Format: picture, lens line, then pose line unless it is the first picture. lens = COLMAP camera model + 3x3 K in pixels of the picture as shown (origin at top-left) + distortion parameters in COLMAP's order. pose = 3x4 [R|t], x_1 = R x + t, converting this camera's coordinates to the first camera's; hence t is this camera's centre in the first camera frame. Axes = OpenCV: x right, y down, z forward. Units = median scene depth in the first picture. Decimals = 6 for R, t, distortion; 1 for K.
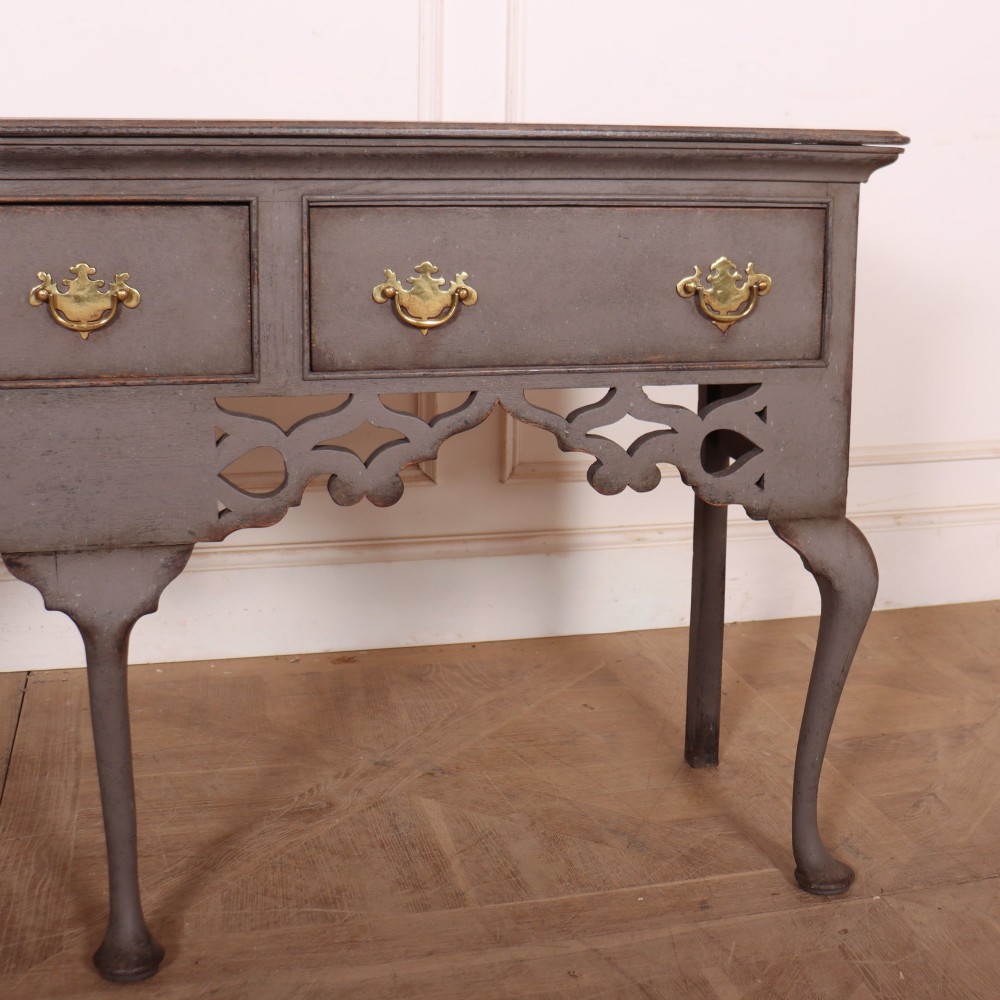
lens RADIAL K [[1546.7, 0, 672.8], [0, 1546.7, 442.3], [0, 0, 1]] dist [-0.181790, 0.159523]
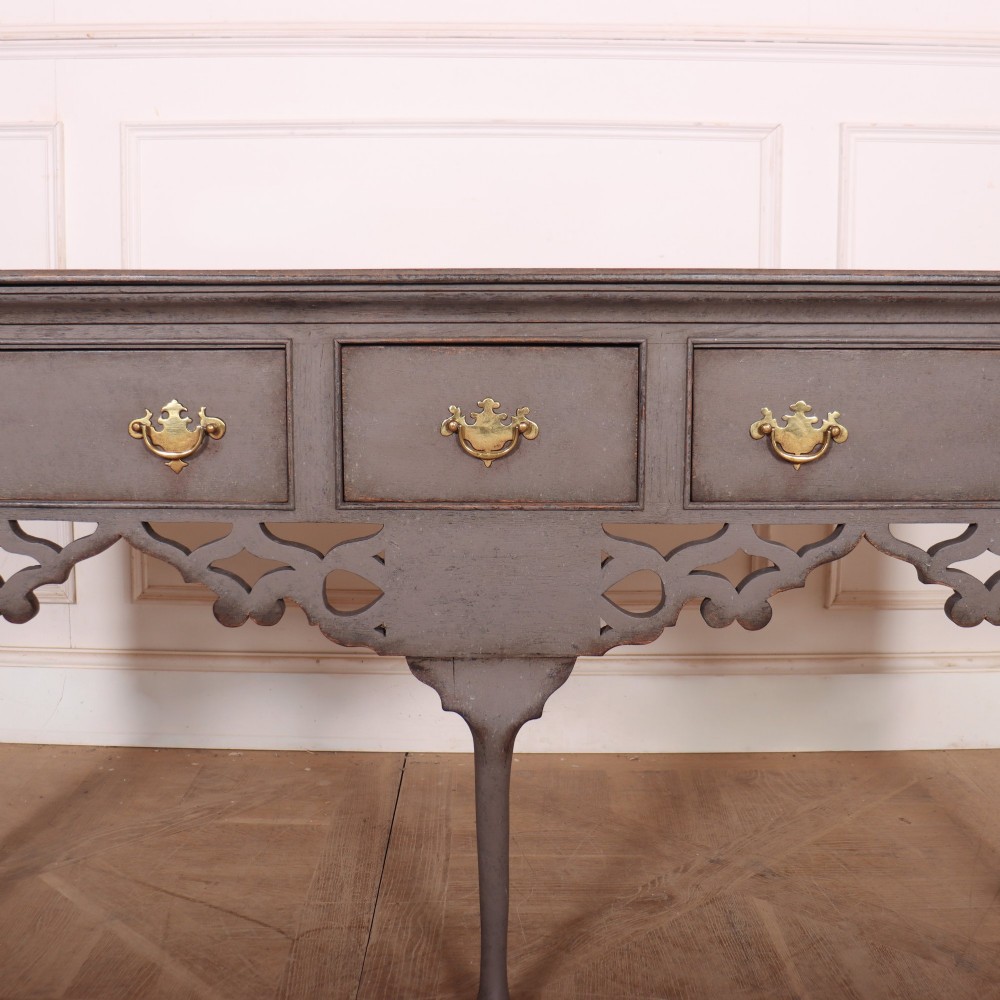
lens RADIAL K [[1287.7, 0, 499.9], [0, 1287.7, 469.1], [0, 0, 1]] dist [-0.192636, 0.184406]
pose [[0.948362, 0.013823, -0.316888, -0.075913], [-0.038035, 0.996797, -0.070347, -0.000618], [0.314901, 0.078767, 0.945850, 0.101941]]
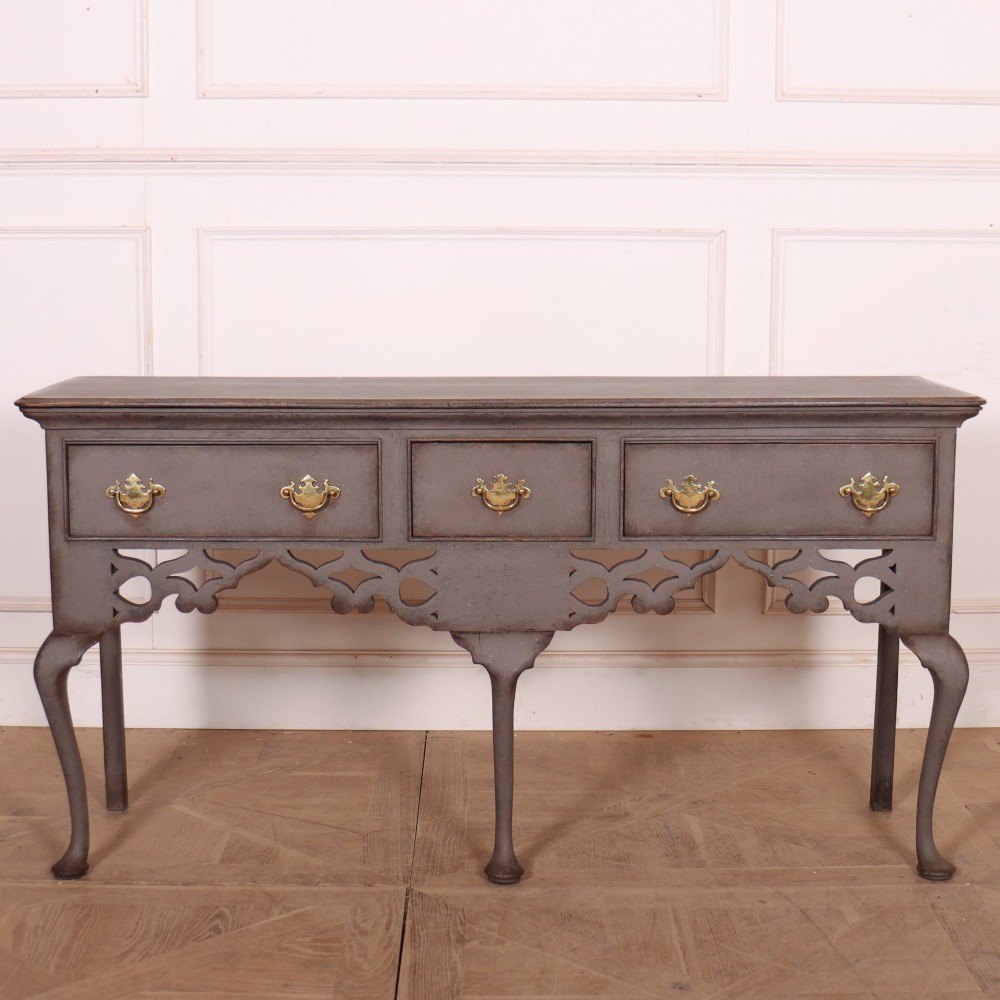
lens RADIAL K [[1777.5, 0, 500.6], [0, 1777.5, 548.4], [0, 0, 1]] dist [-0.198697, 0.249815]
pose [[0.951459, 0.026708, -0.306615, 0.248062], [-0.034824, 0.999172, -0.021030, 0.015306], [0.305800, 0.030687, 0.951601, -0.957805]]
